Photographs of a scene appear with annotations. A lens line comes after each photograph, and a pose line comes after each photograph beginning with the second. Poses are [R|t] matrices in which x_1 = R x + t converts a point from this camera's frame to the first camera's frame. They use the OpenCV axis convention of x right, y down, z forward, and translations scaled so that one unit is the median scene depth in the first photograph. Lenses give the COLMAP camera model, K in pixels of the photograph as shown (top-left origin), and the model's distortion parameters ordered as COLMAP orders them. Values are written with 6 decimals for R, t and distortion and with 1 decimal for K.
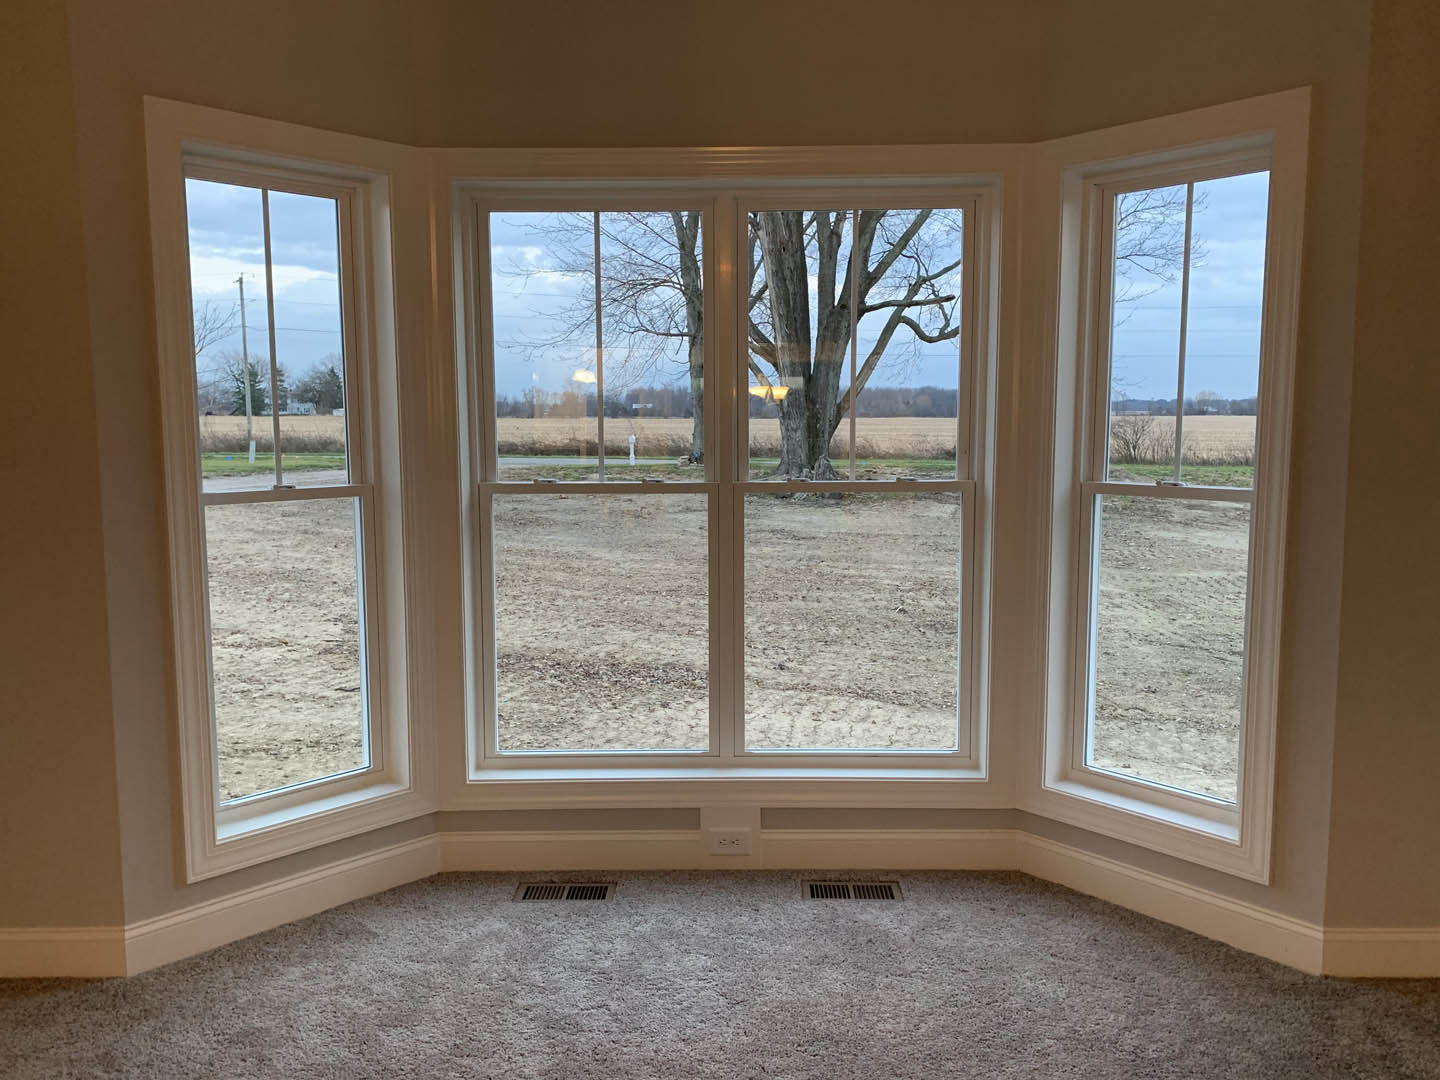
lens RADIAL K [[1091.5, 0, 718.9], [0, 1091.5, 533.0], [0, 0, 1]] dist [0.030956, -0.023167]
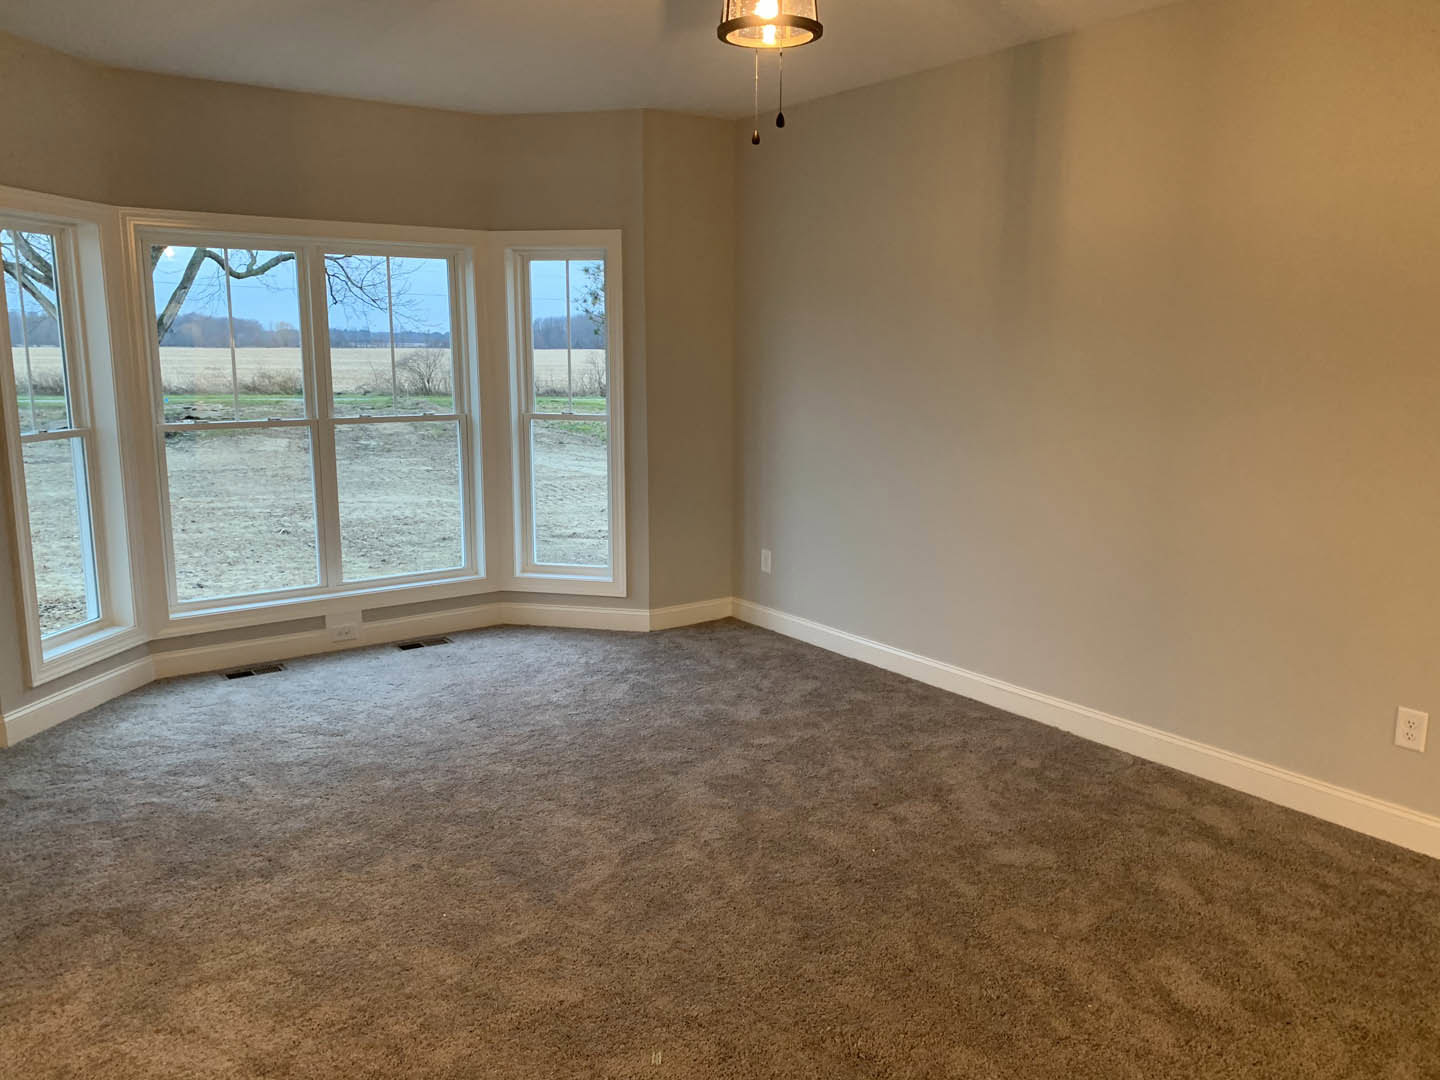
lens RADIAL K [[1091.5, 0, 718.5], [0, 1091.5, 538.5], [0, 0, 1]] dist [0.030956, -0.023167]
pose [[0.808463, -0.097435, 0.580426, -0.517232], [0.058641, 0.994629, 0.085287, 0.028118], [-0.585618, -0.034915, 0.809835, -0.739936]]
